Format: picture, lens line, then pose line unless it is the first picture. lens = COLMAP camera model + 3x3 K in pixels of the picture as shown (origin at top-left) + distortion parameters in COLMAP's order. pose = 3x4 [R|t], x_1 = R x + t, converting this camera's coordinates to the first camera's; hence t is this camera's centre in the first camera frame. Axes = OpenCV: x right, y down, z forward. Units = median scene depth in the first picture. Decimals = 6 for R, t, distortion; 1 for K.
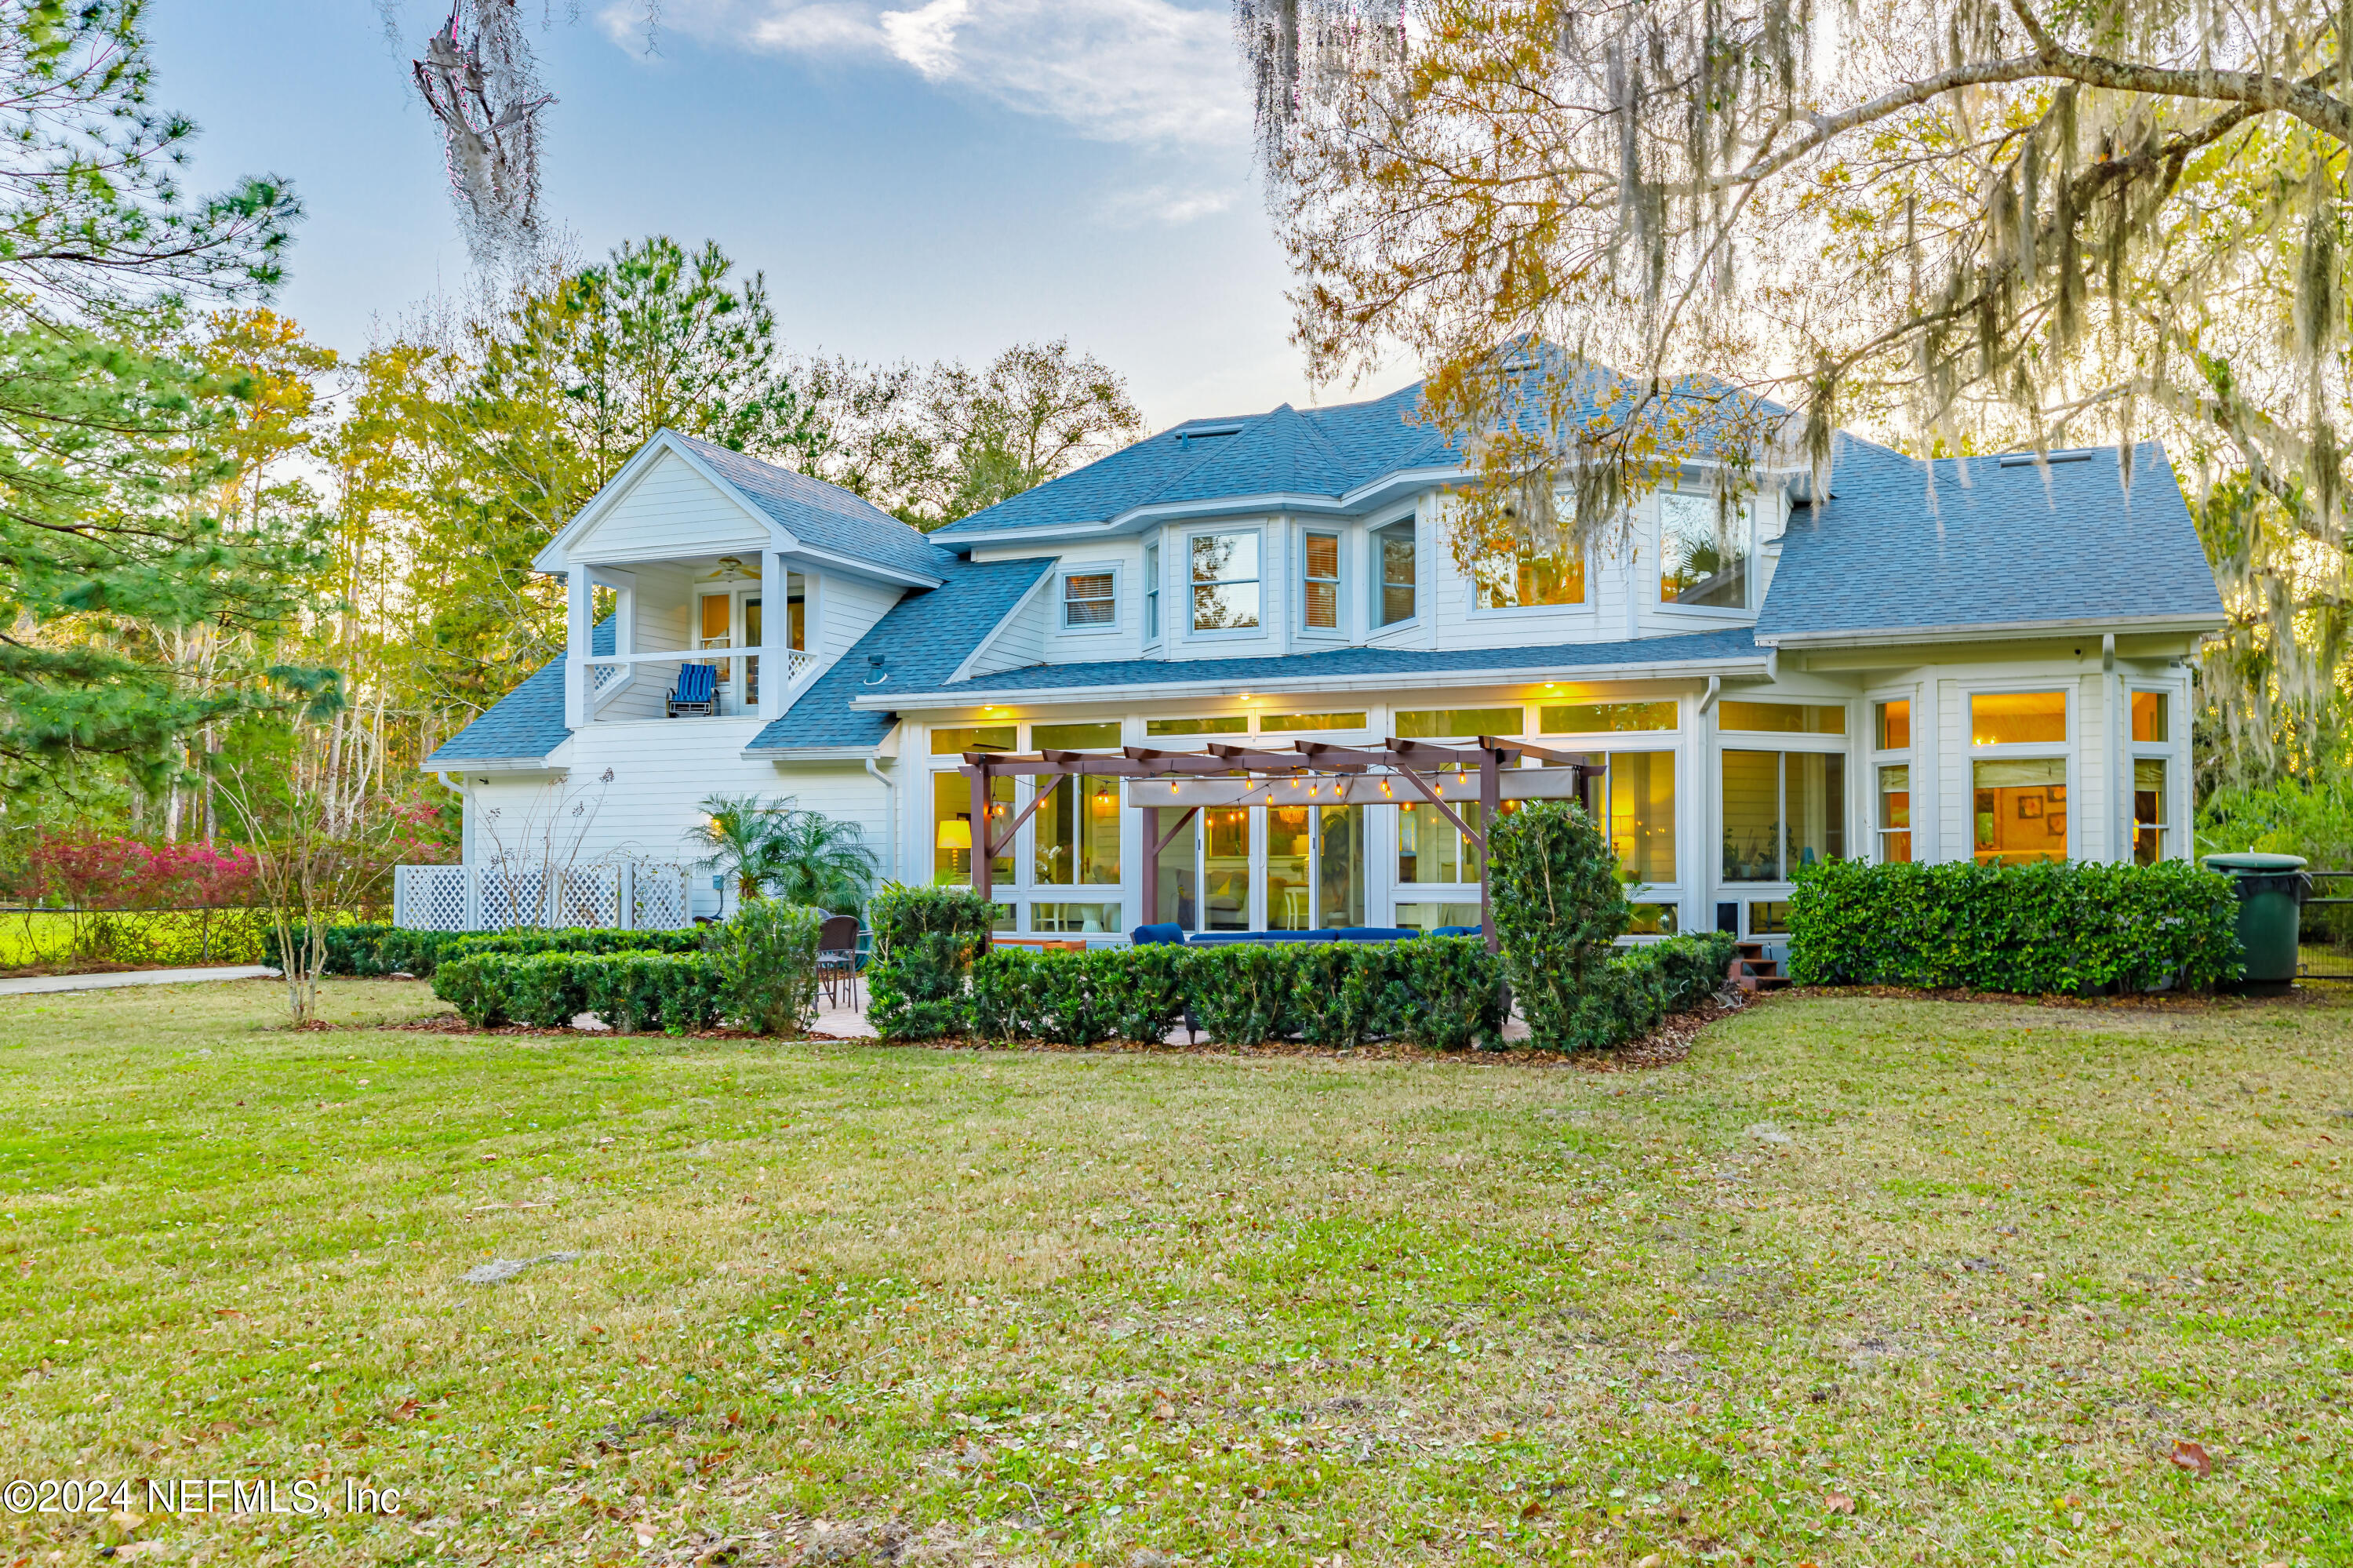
lens RADIAL K [[1625.6, 0, 1176.5], [0, 1625.6, 784.0], [0, 0, 1]] dist [0.026487, 0.000367]
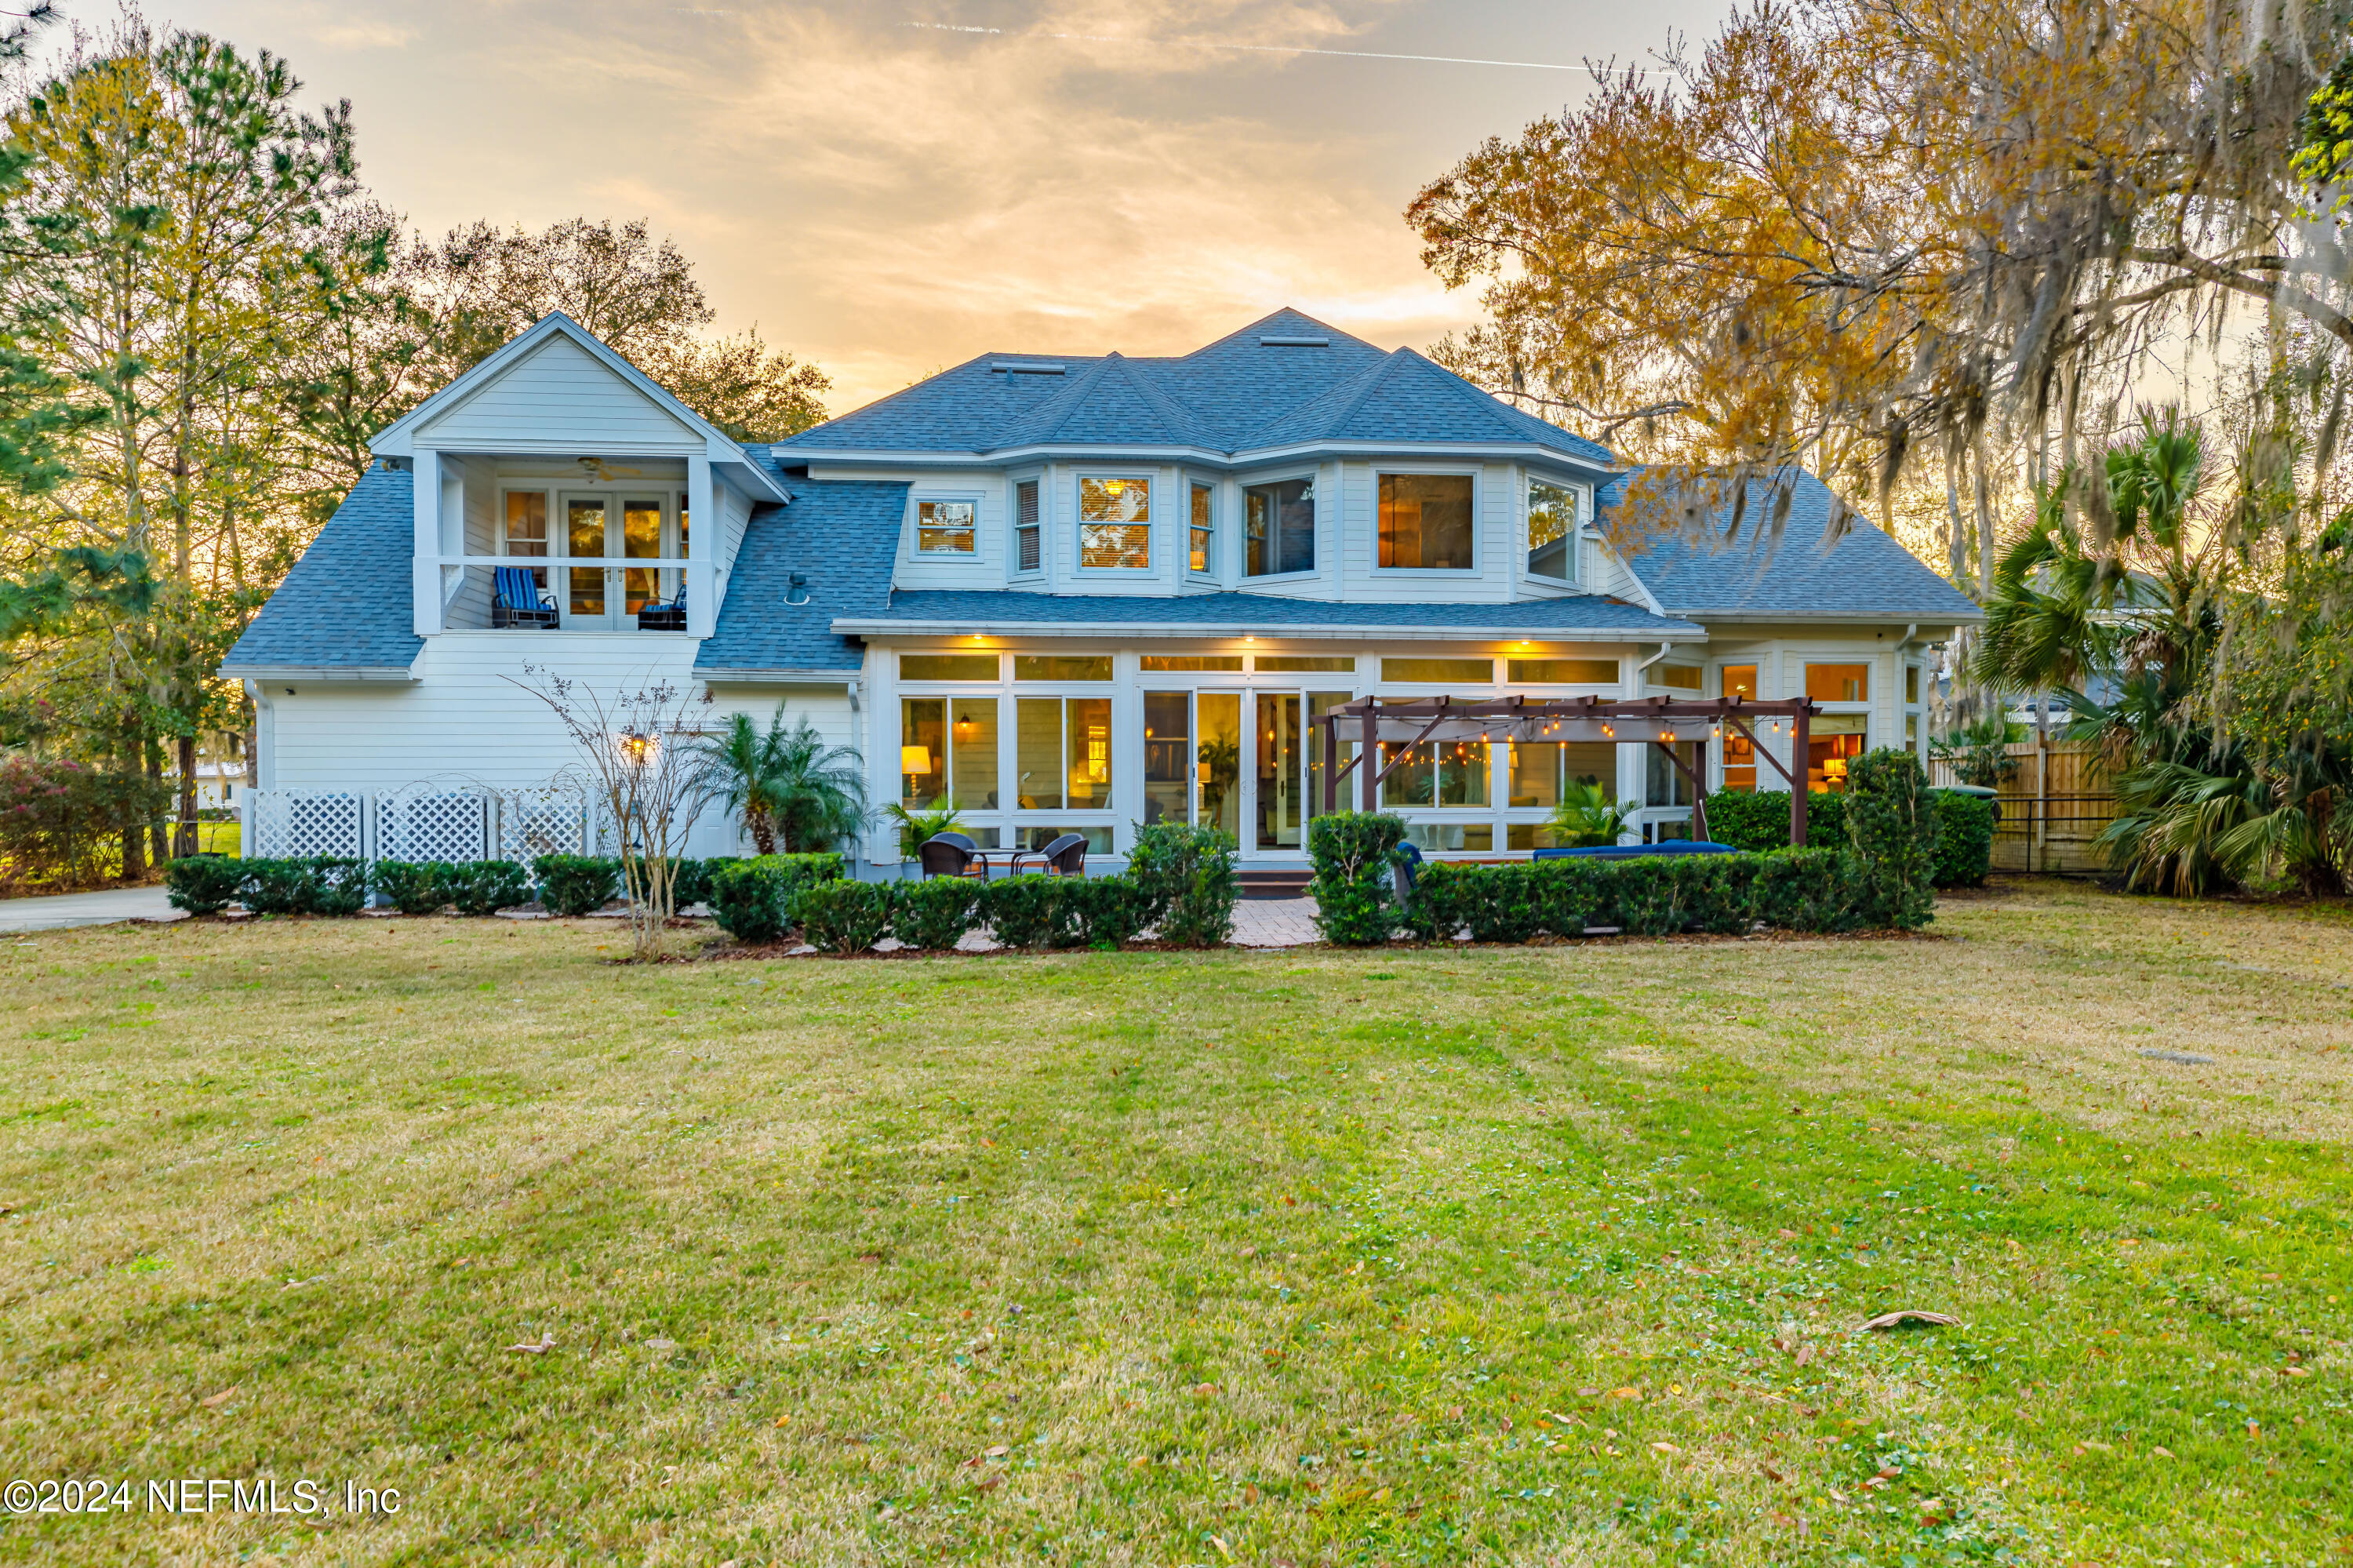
lens RADIAL K [[1679.9, 0, 1176.5], [0, 1679.9, 784.0], [0, 0, 1]] dist [0.007387, 0.000898]
pose [[0.908003, 0.005167, 0.418932, -0.411616], [-0.024401, 0.998879, 0.040567, -0.000484], [-0.418253, -0.047057, 0.907111, -0.013289]]
